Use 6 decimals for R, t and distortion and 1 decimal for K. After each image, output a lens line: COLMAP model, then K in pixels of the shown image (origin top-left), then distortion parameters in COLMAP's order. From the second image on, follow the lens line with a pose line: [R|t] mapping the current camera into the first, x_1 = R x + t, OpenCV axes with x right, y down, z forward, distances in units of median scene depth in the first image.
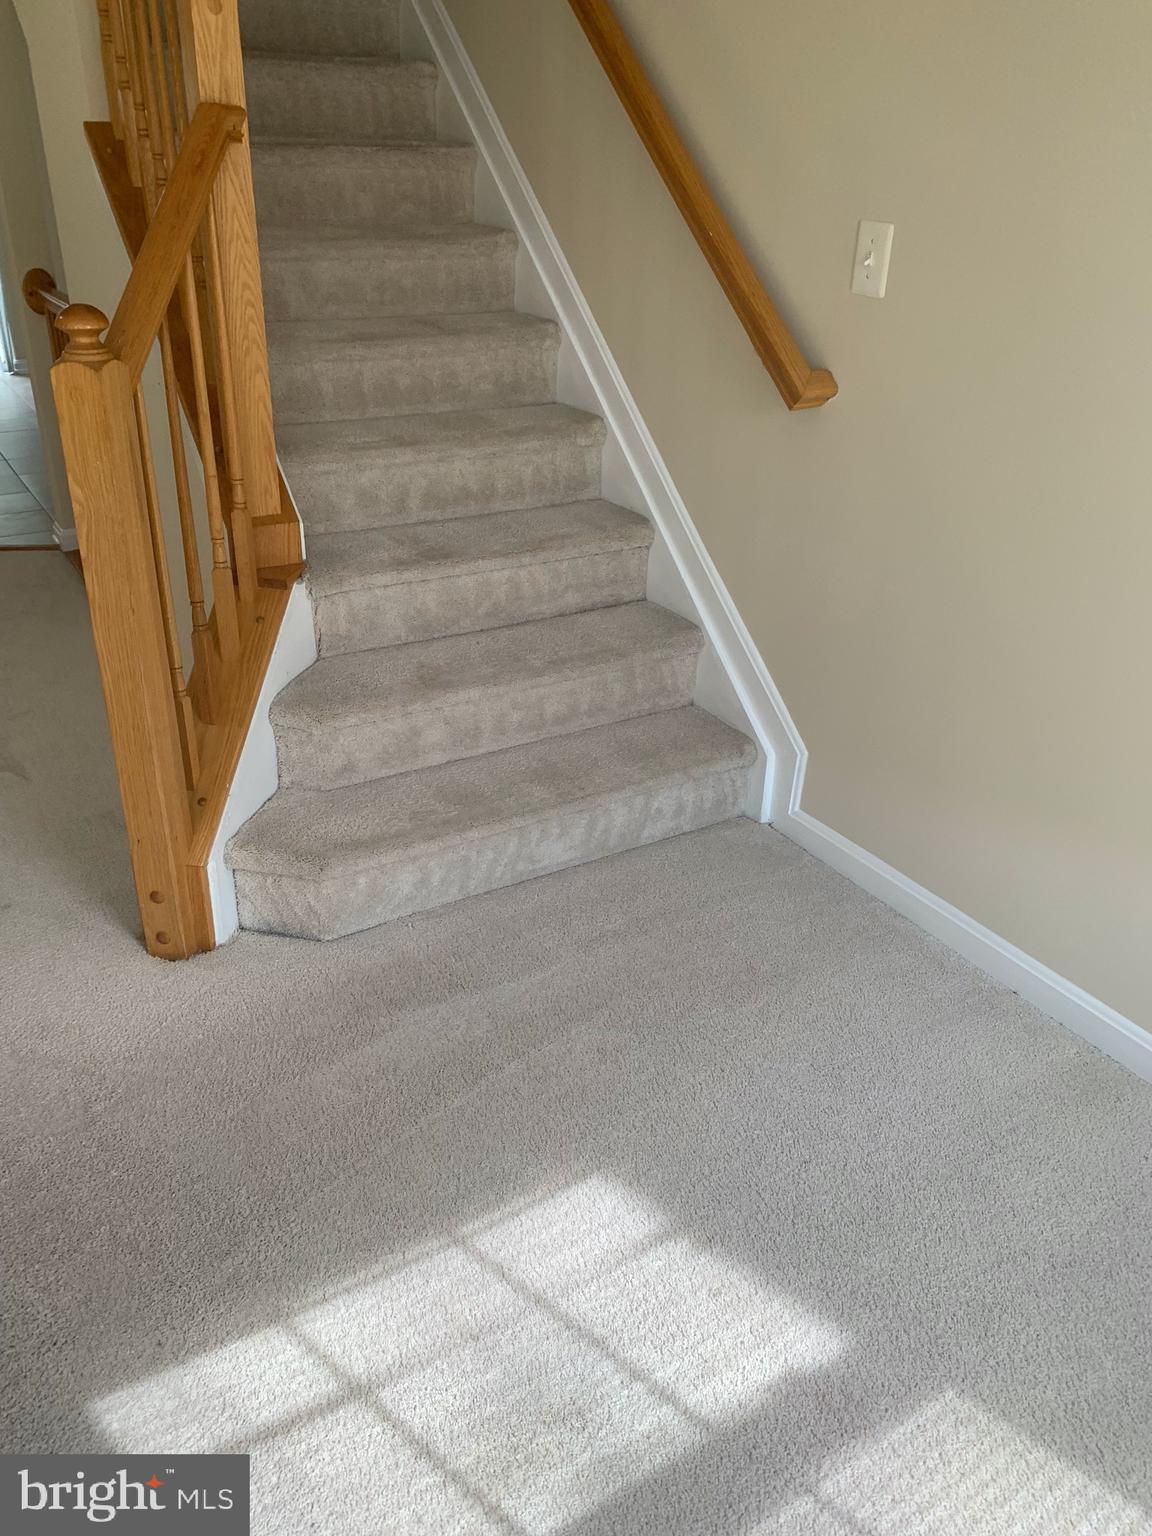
lens RADIAL K [[1176.5, 0, 576.0], [0, 1176.5, 768.0], [0, 0, 1]] dist [0.076766, -0.075509]
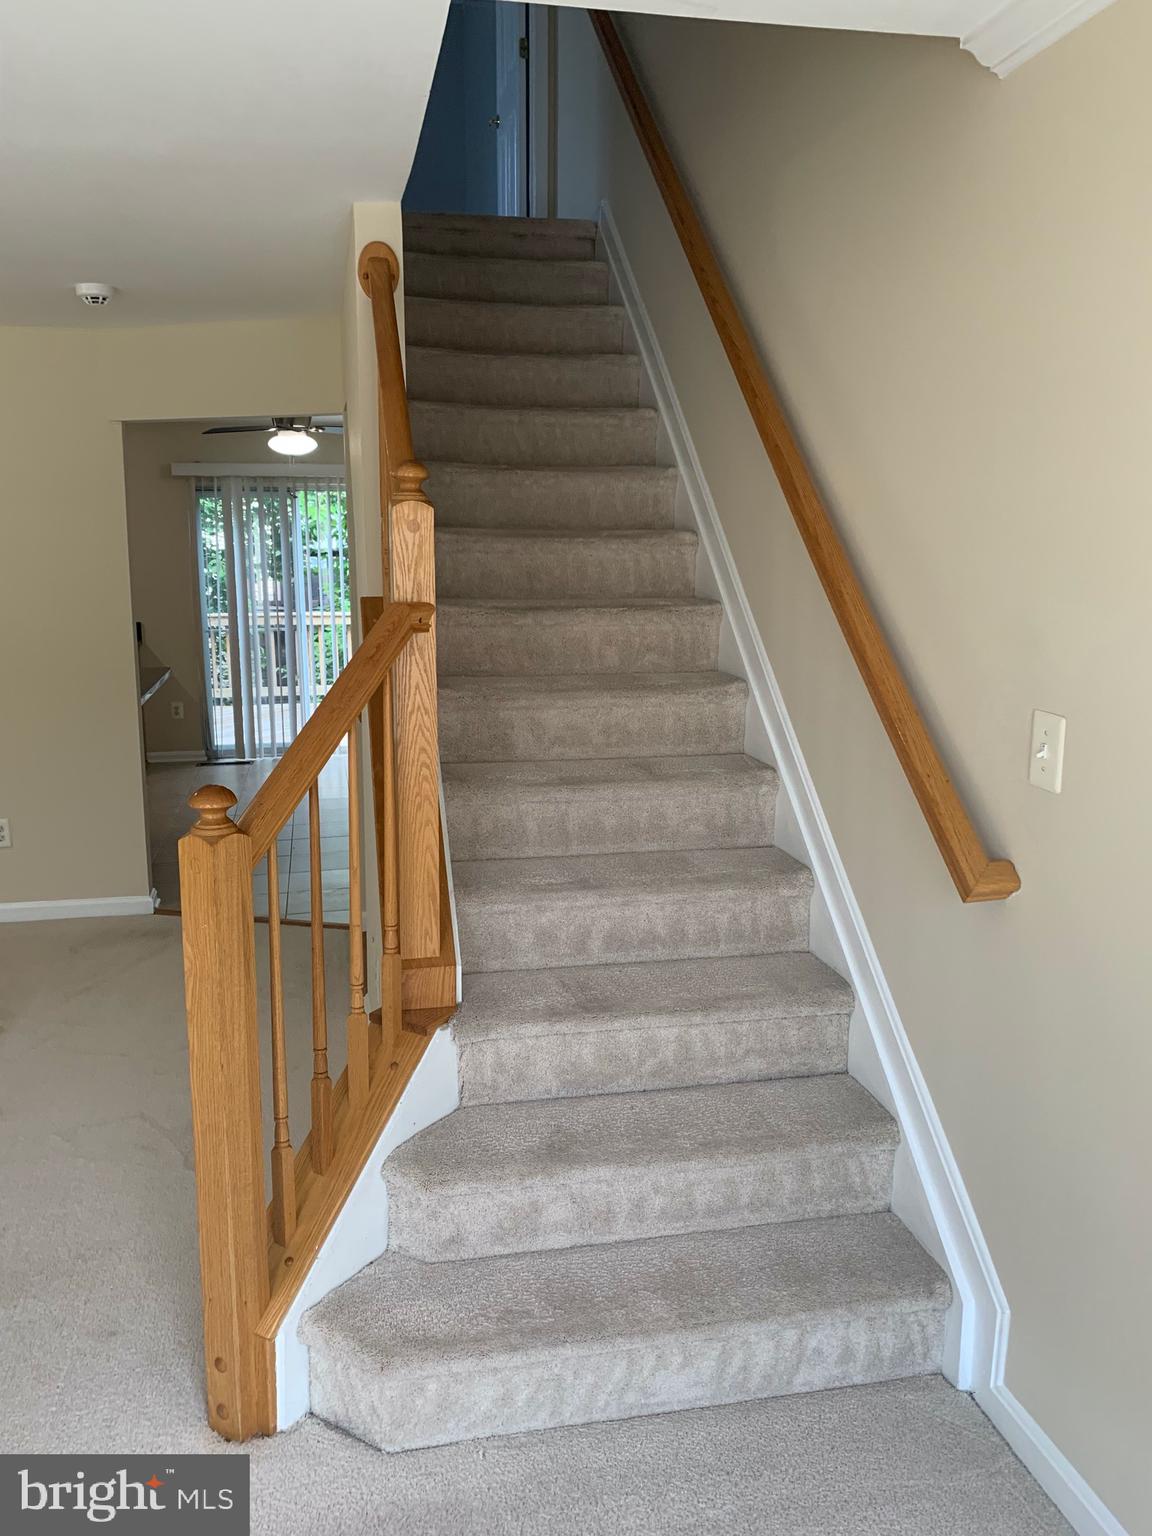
lens RADIAL K [[1191.9, 0, 574.9], [0, 1191.9, 768.3], [0, 0, 1]] dist [0.084124, -0.123214]
pose [[0.942192, 0.040845, -0.332575, 0.173477], [-0.135437, 0.954273, -0.266496, -0.103395], [0.306482, 0.296133, 0.904640, 0.069752]]
